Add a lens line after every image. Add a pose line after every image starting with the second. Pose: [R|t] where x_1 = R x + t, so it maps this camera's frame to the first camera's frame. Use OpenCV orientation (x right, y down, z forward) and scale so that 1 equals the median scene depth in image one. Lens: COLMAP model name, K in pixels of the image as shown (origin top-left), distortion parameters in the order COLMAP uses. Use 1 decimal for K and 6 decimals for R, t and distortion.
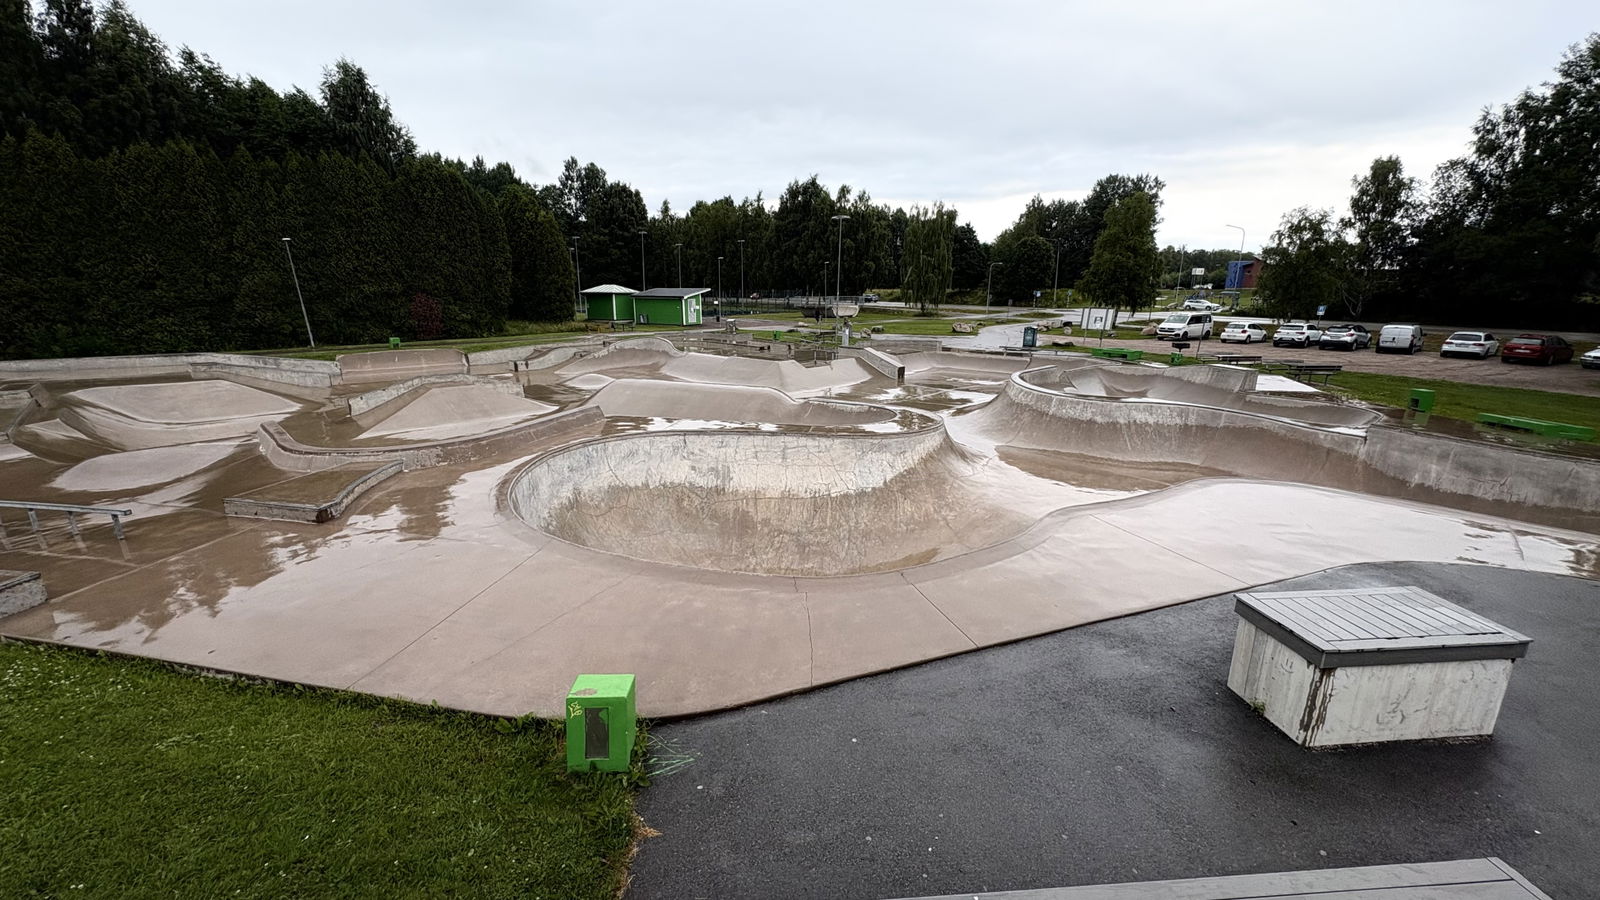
lens RADIAL K [[637.6, 0, 801.5], [0, 637.6, 448.5], [0, 0, 1]] dist [0.001016, 0.000223]
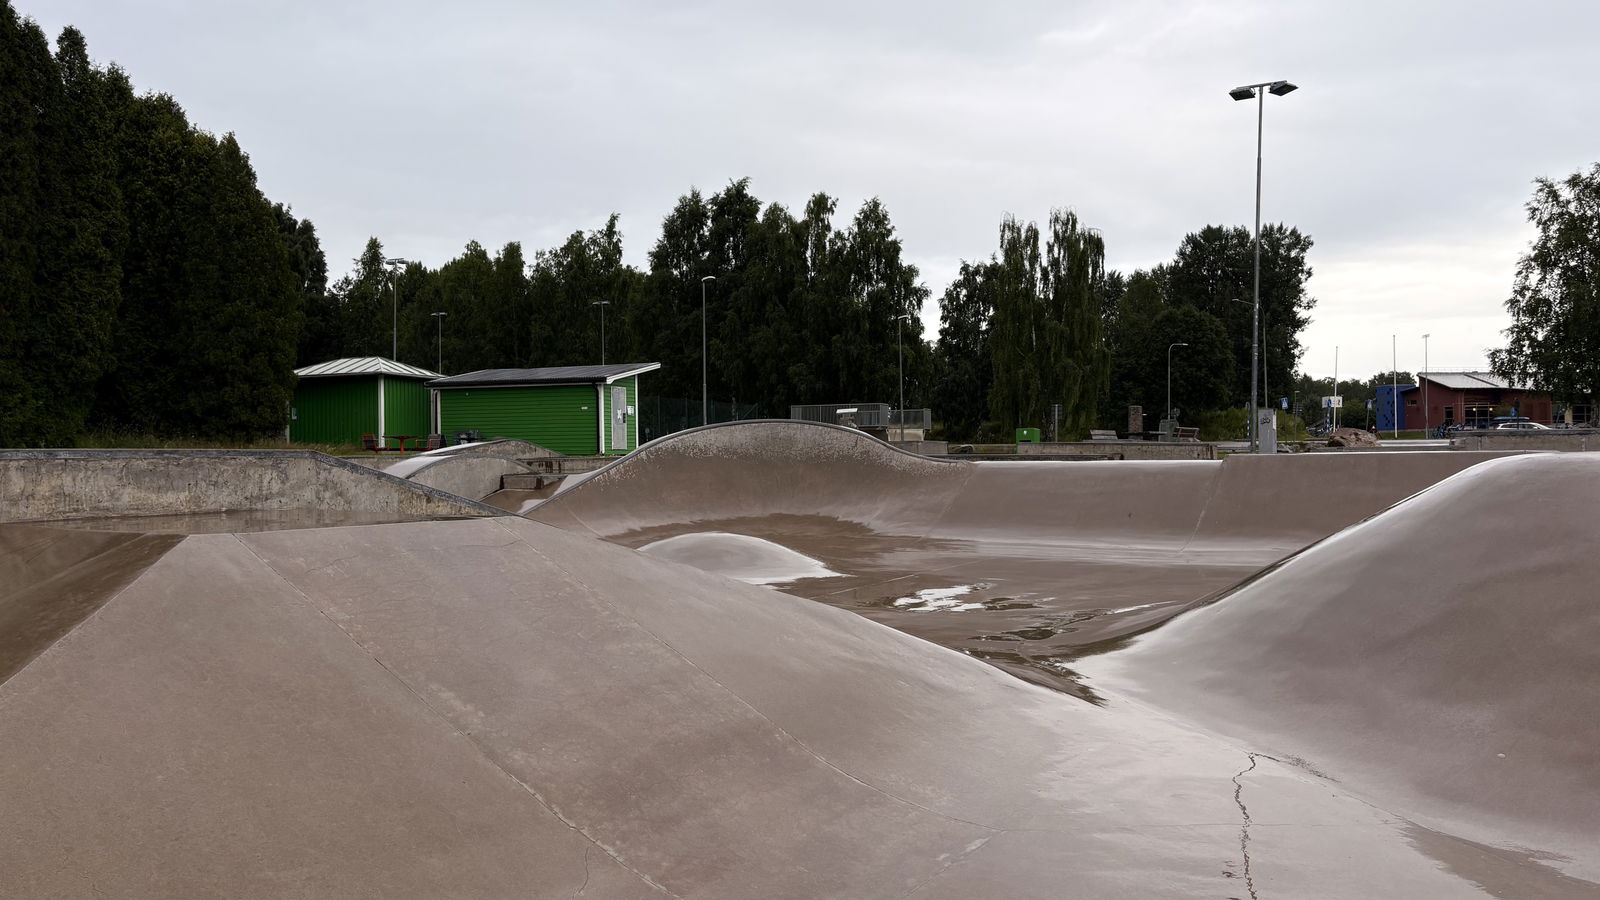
lens RADIAL K [[1202.5, 0, 804.7], [0, 1202.5, 464.9], [0, 0, 1]] dist [0.055981, -0.055034]
pose [[0.978123, -0.013473, 0.207590, -0.307618], [0.062187, 0.971207, -0.229977, -0.035155], [-0.198515, 0.237856, 0.950798, 0.476992]]
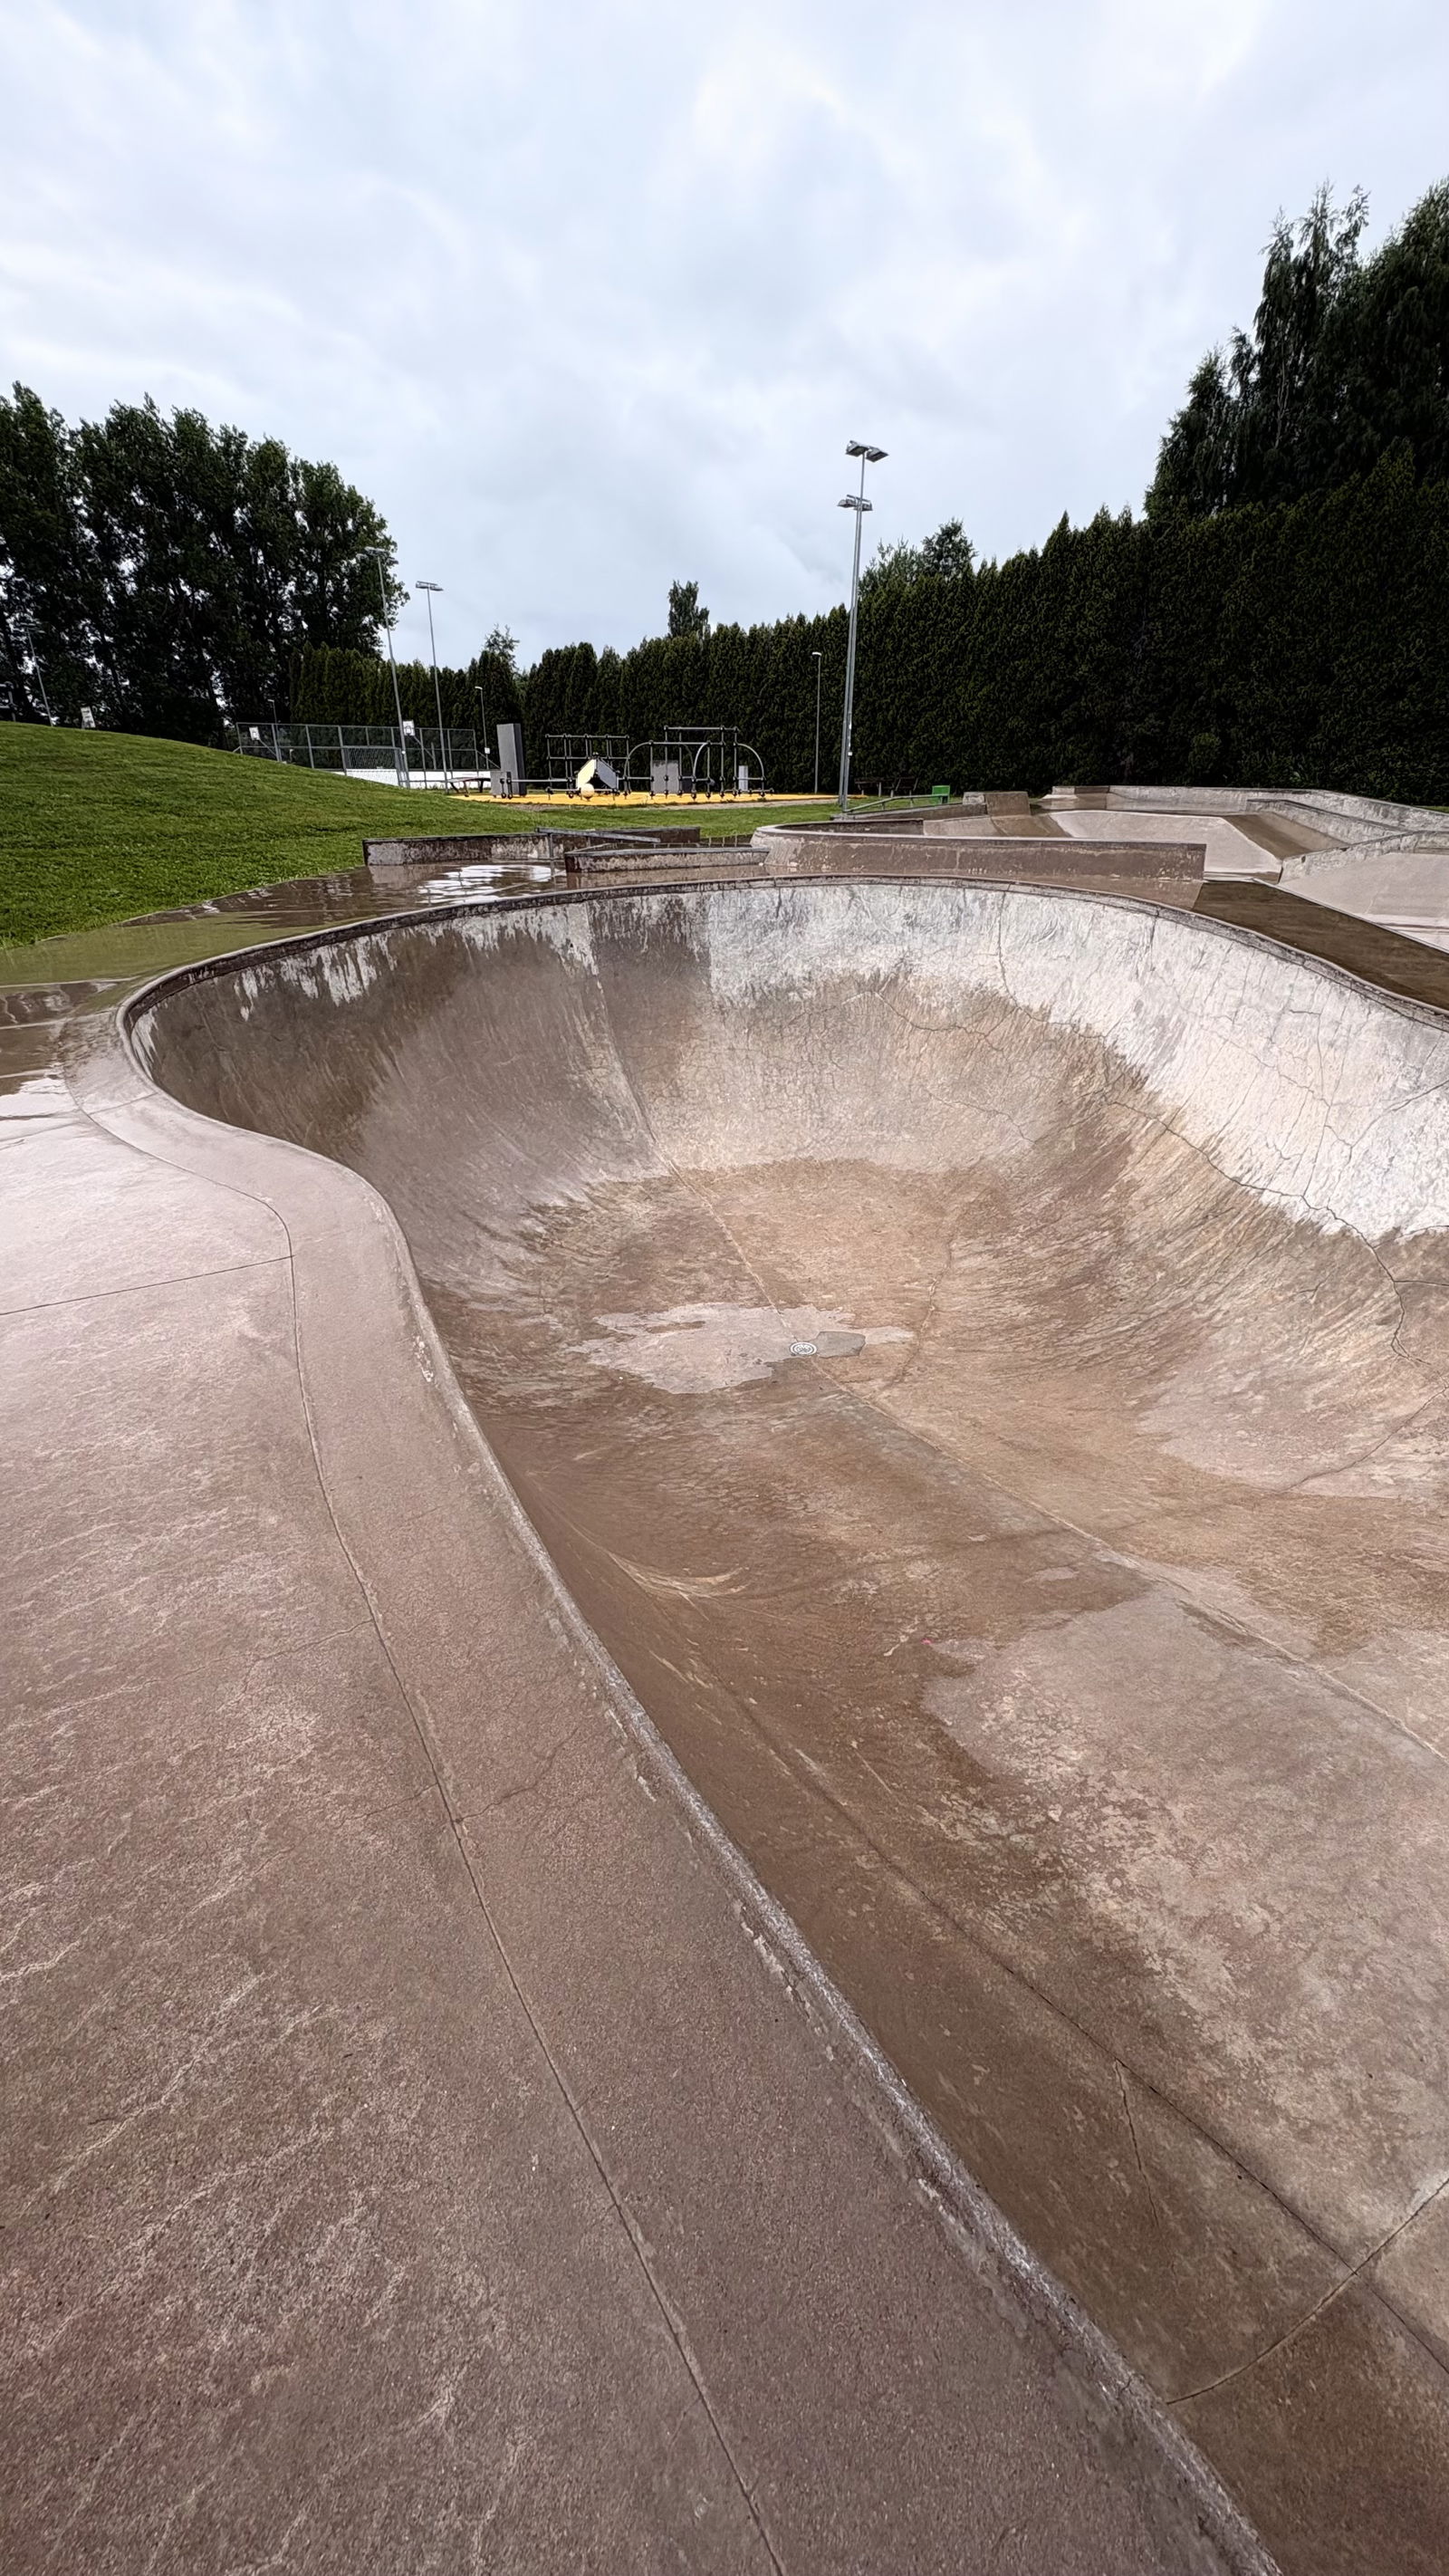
lens RADIAL K [[1026.4, 0, 723.0], [0, 1026.4, 1286.9], [0, 0, 1]] dist [0.001016, 0.000223]
pose [[0.012304, 0.452574, -0.891642, 0.178718], [-0.240594, 0.866852, 0.436671, -0.013209], [0.970548, 0.209151, 0.119552, 0.266307]]
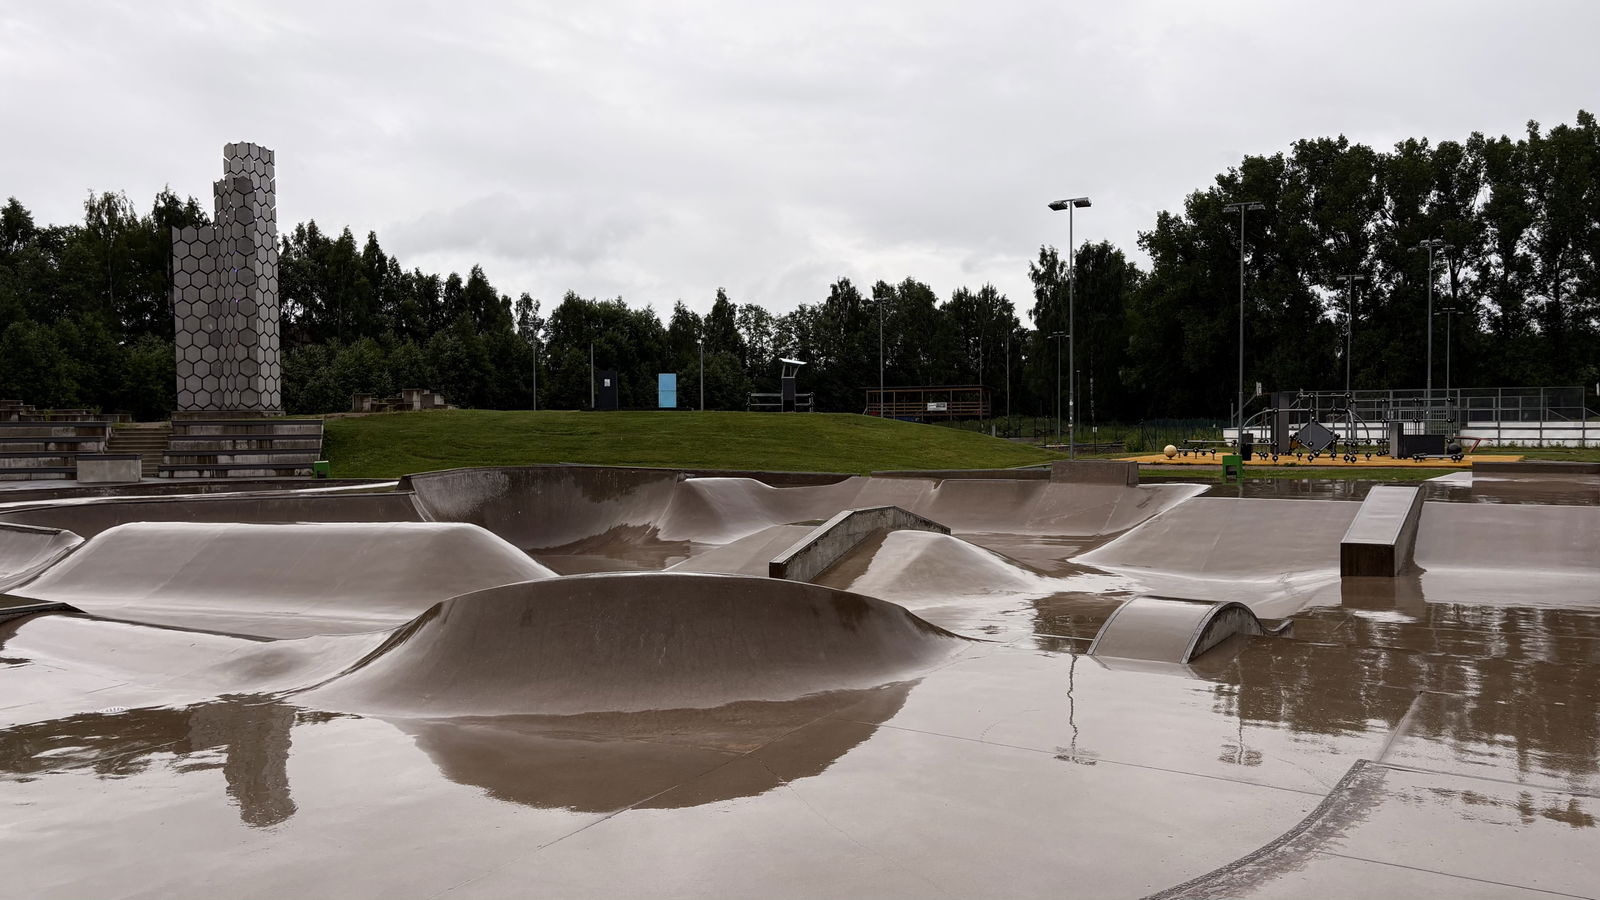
lens RADIAL K [[1202.5, 0, 802.9], [0, 1202.5, 461.3], [0, 0, 1]] dist [0.055981, -0.055034]
pose [[-0.975445, 0.014115, -0.219790, -0.201029], [-0.046467, 0.962292, 0.268022, -0.238279], [0.215285, 0.271654, -0.938007, 1.124495]]
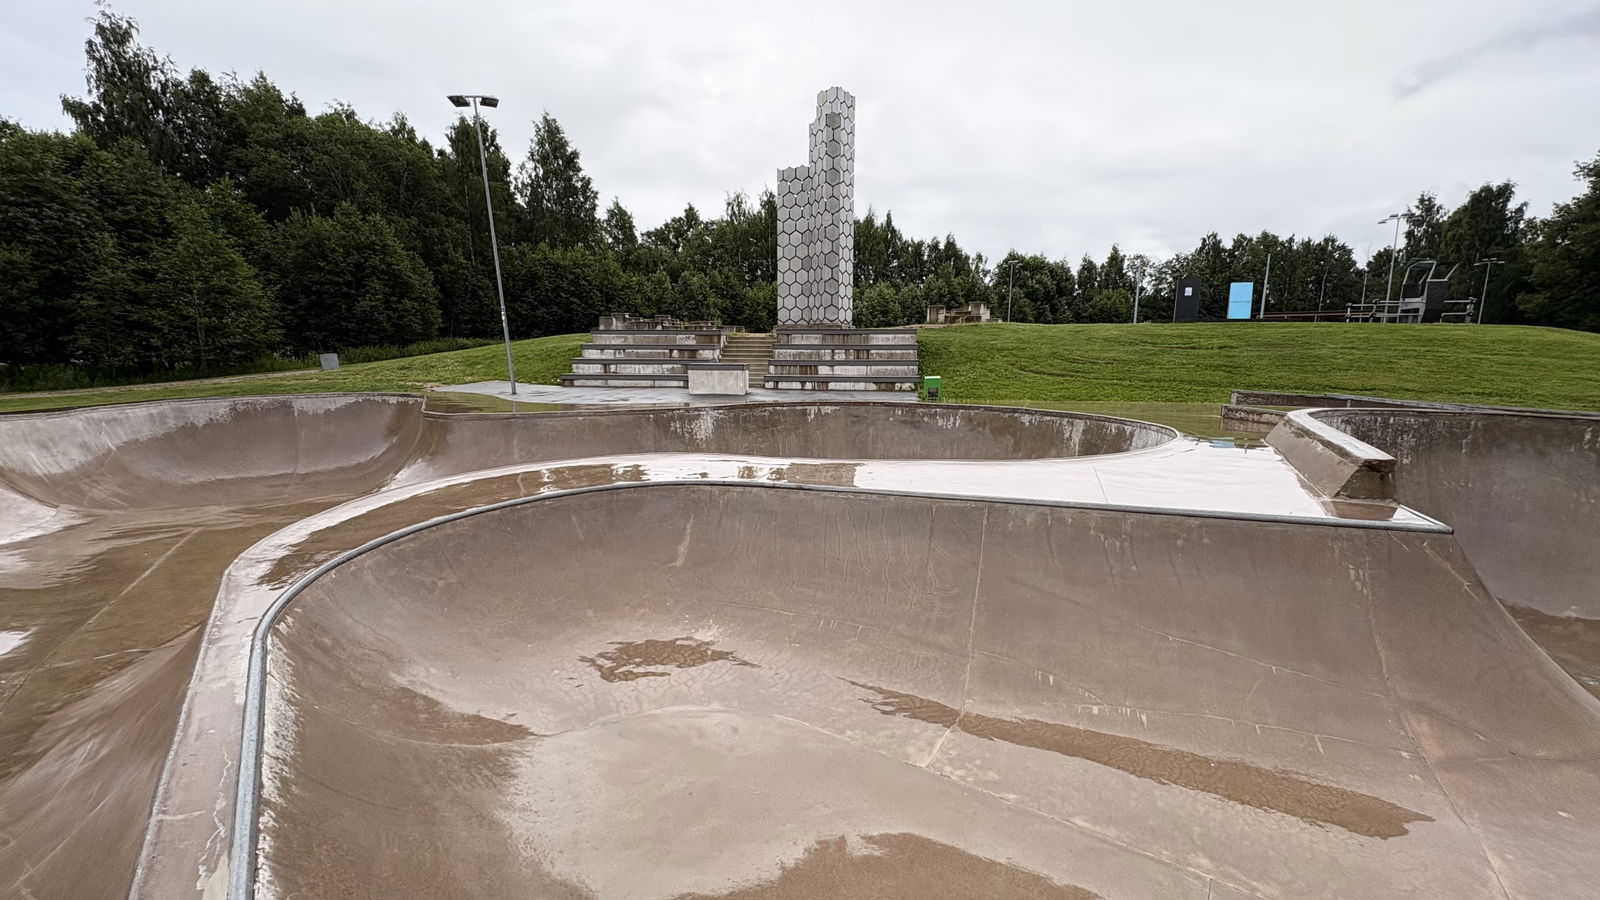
lens RADIAL K [[637.6, 0, 800.2], [0, 637.6, 450.3], [0, 0, 1]] dist [0.001016, 0.000223]
pose [[-0.978433, -0.036843, 0.203253, -0.037699], [0.047948, 0.916583, 0.396960, -0.088162], [-0.200924, 0.398144, -0.895048, 0.547176]]
